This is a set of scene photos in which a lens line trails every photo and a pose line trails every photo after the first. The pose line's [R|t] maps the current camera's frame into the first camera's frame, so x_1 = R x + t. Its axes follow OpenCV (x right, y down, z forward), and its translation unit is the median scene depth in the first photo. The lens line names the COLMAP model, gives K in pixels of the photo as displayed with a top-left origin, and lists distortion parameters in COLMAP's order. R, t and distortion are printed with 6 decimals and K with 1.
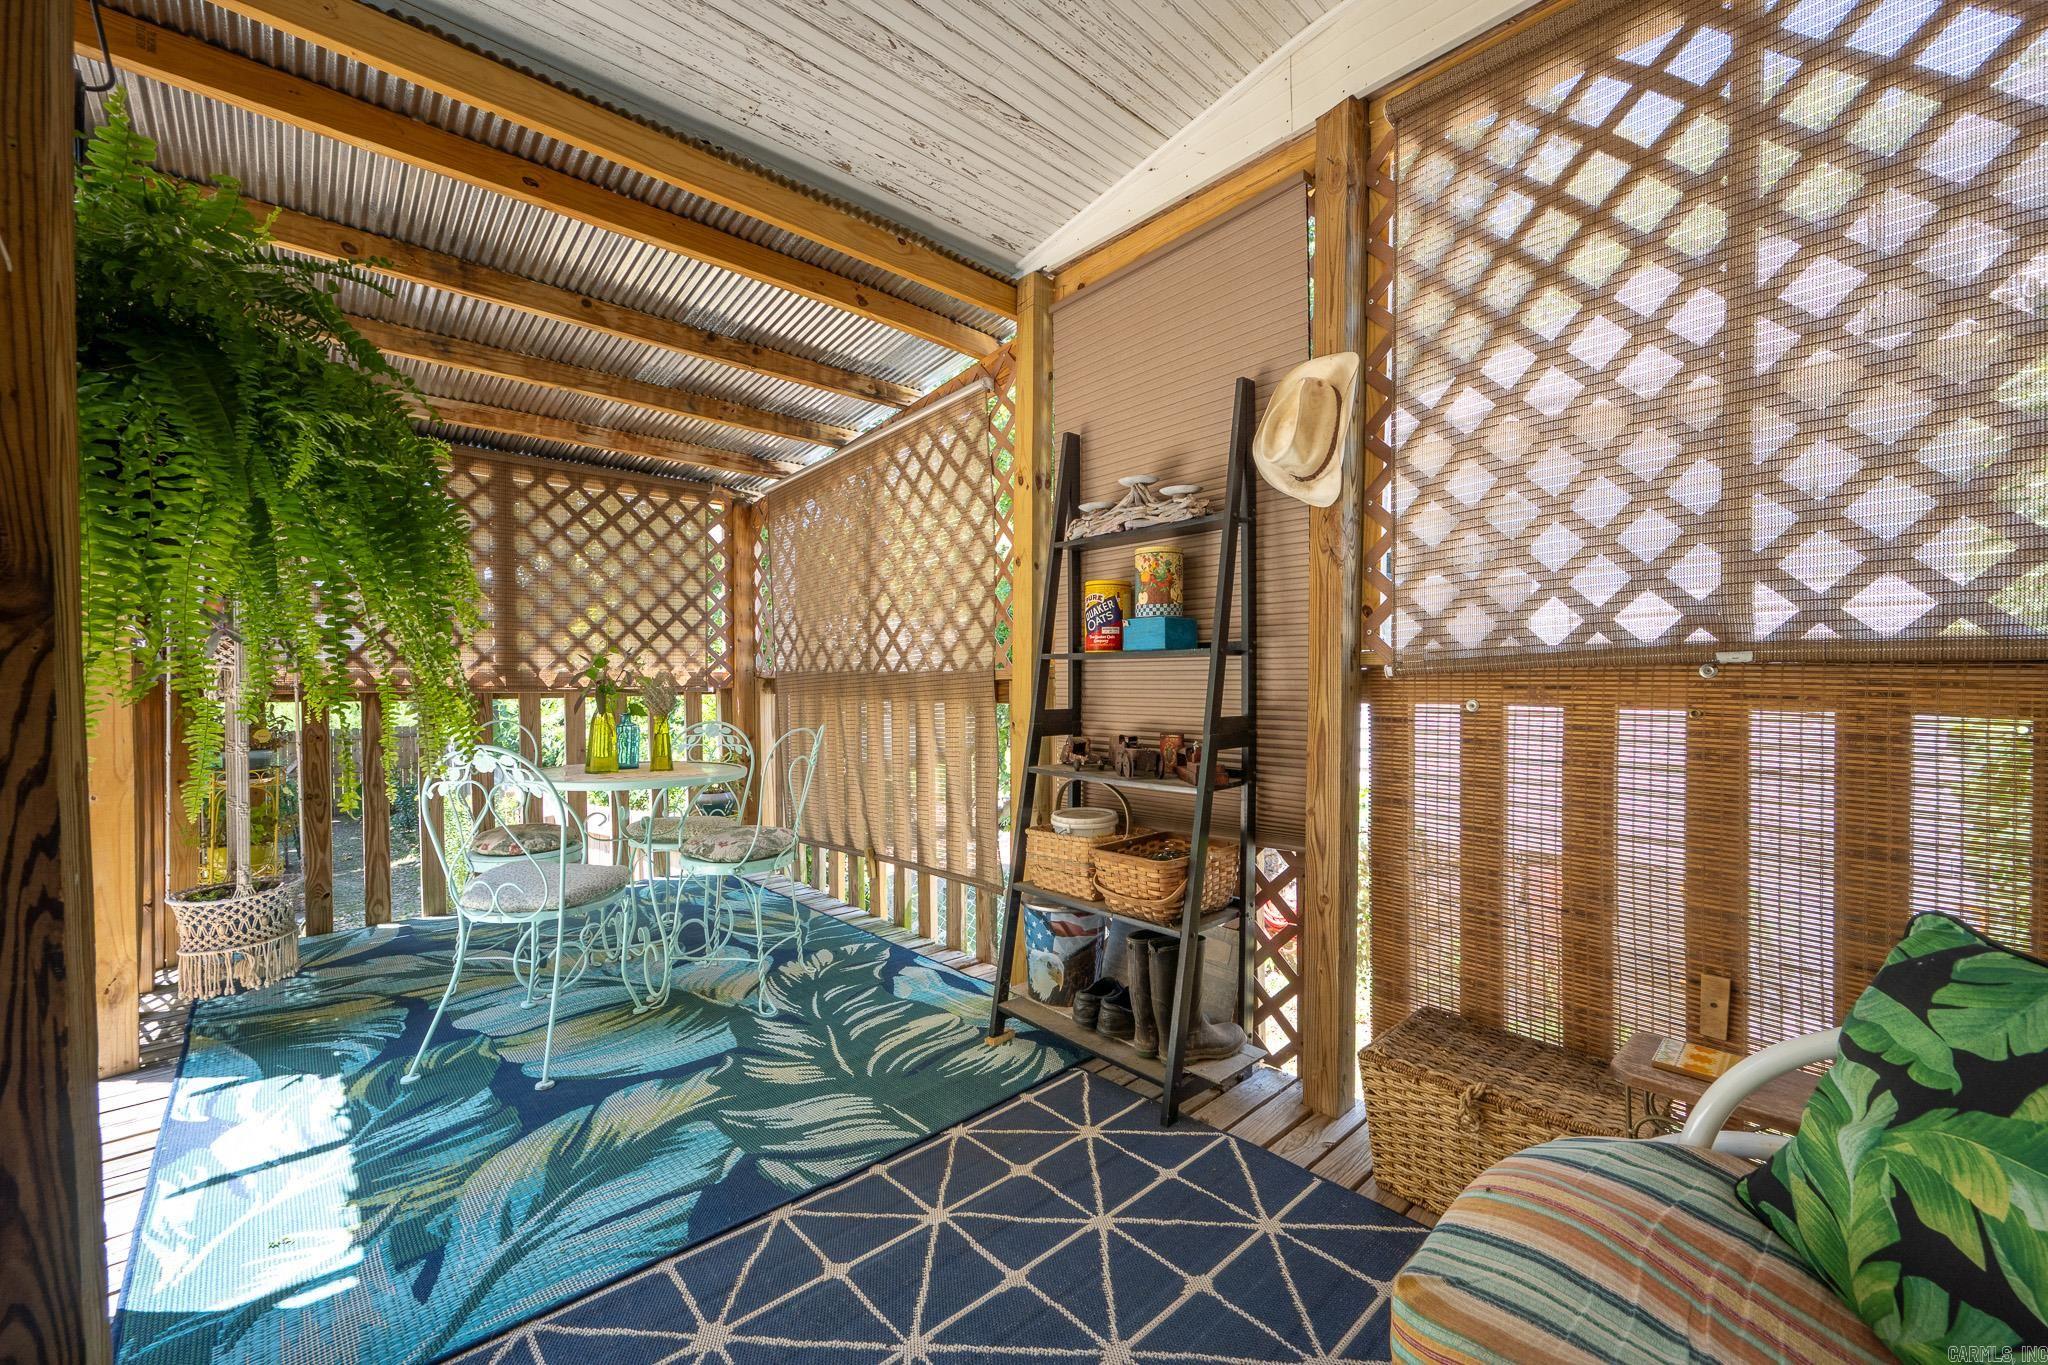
lens RADIAL K [[807.0, 0, 1024.0], [0, 807.0, 682.5], [0, 0, 1]] dist [0.001419, 0.000317]
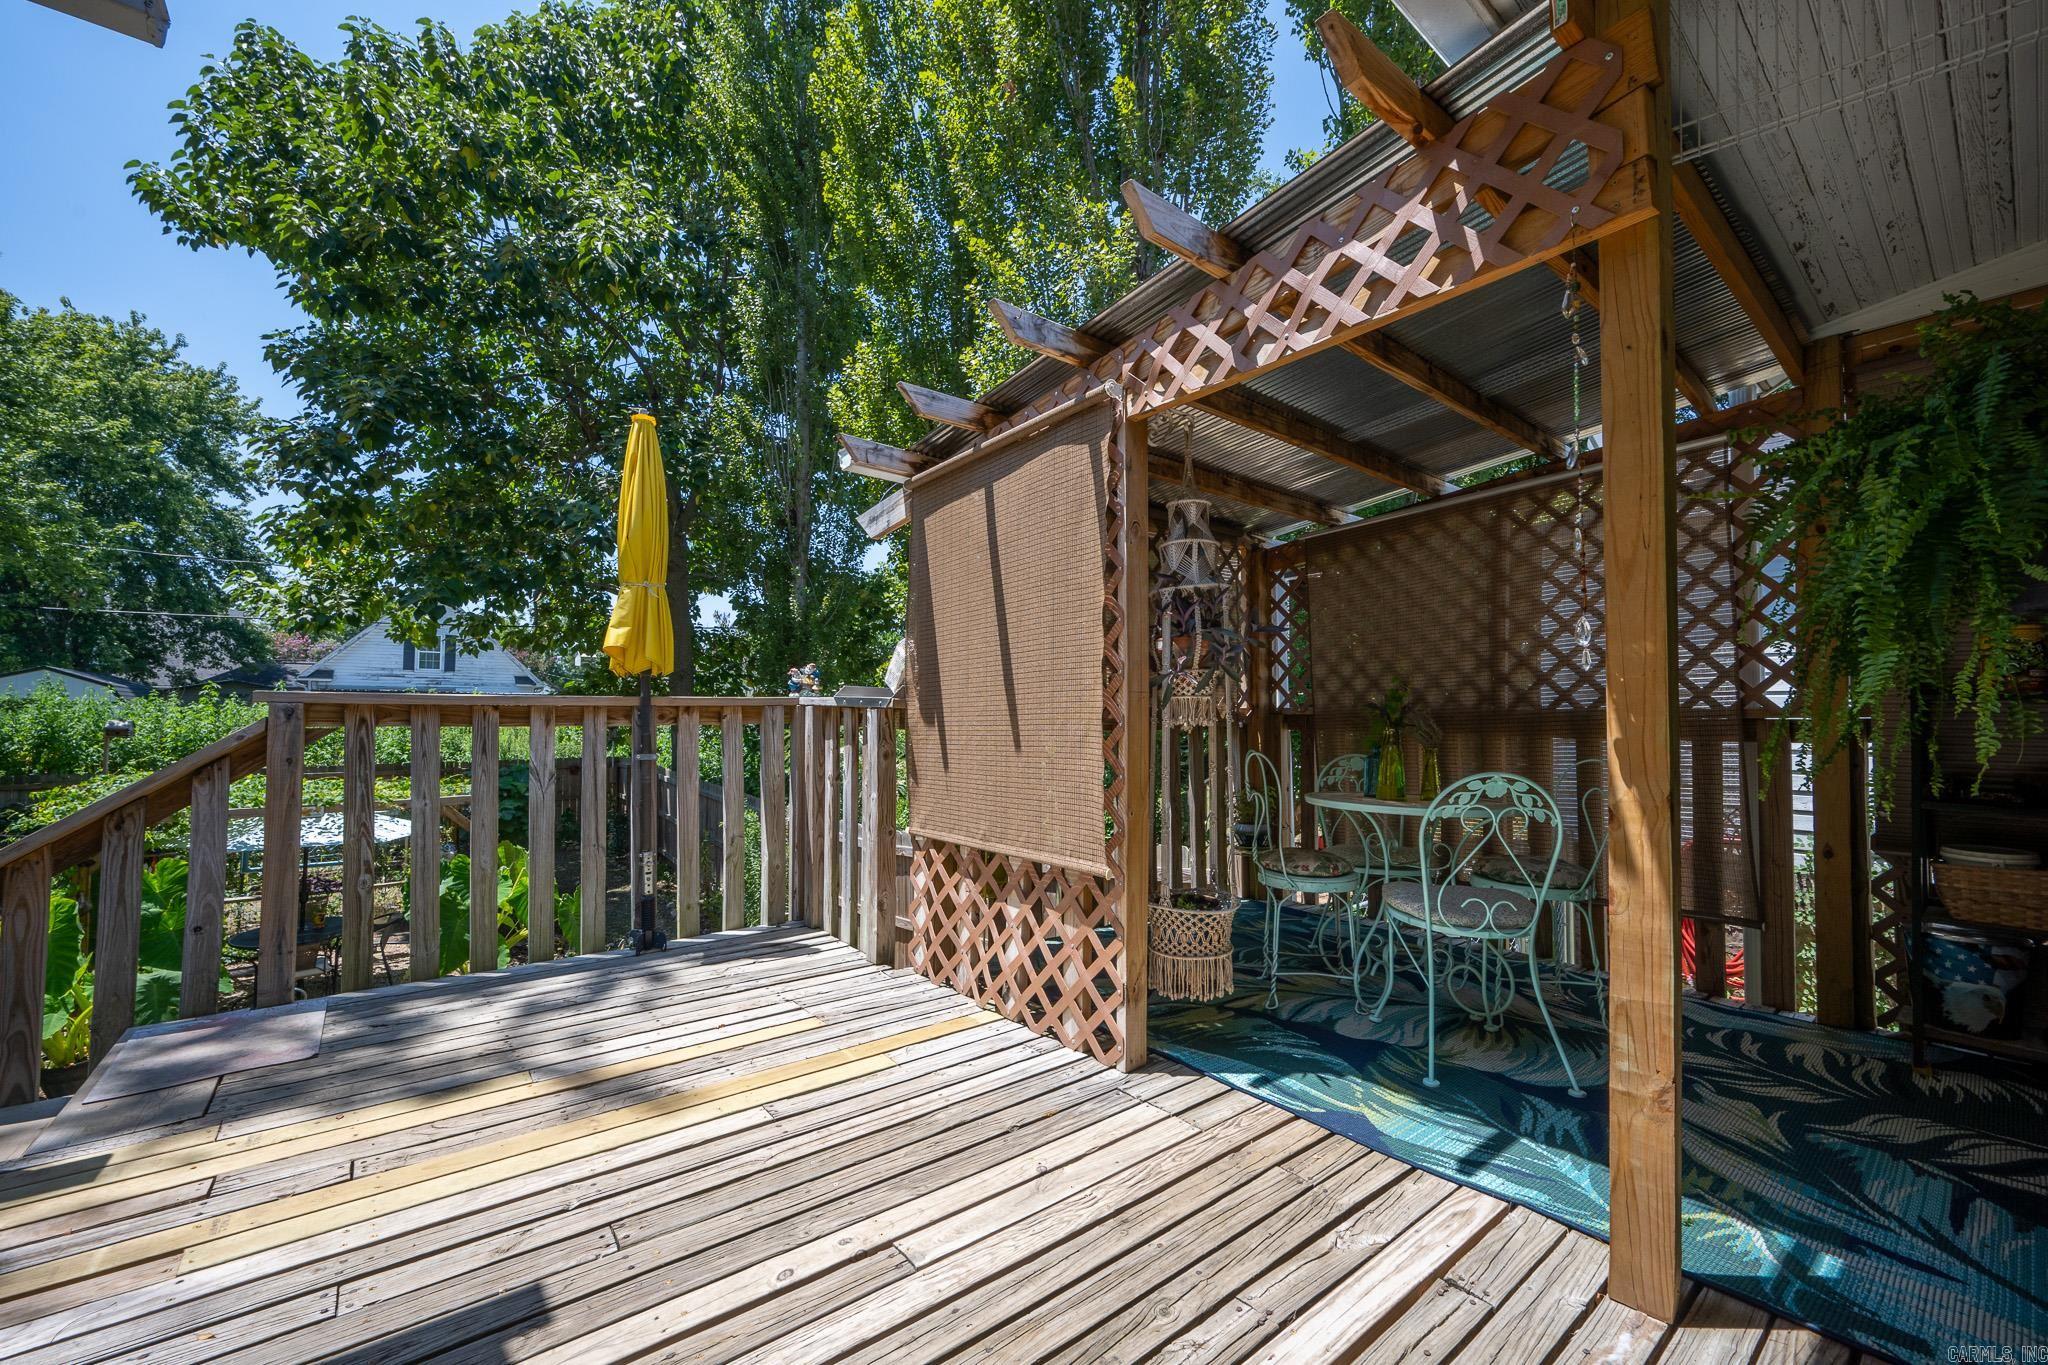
lens RADIAL K [[807.0, 0, 1024.0], [0, 807.0, 682.5], [0, 0, 1]] dist [0.001419, 0.000317]
pose [[0.997546, 0.007450, -0.069618, -1.112251], [-0.010938, 0.998696, -0.049857, 0.016324], [0.069156, 0.050496, 0.996327, -0.125138]]
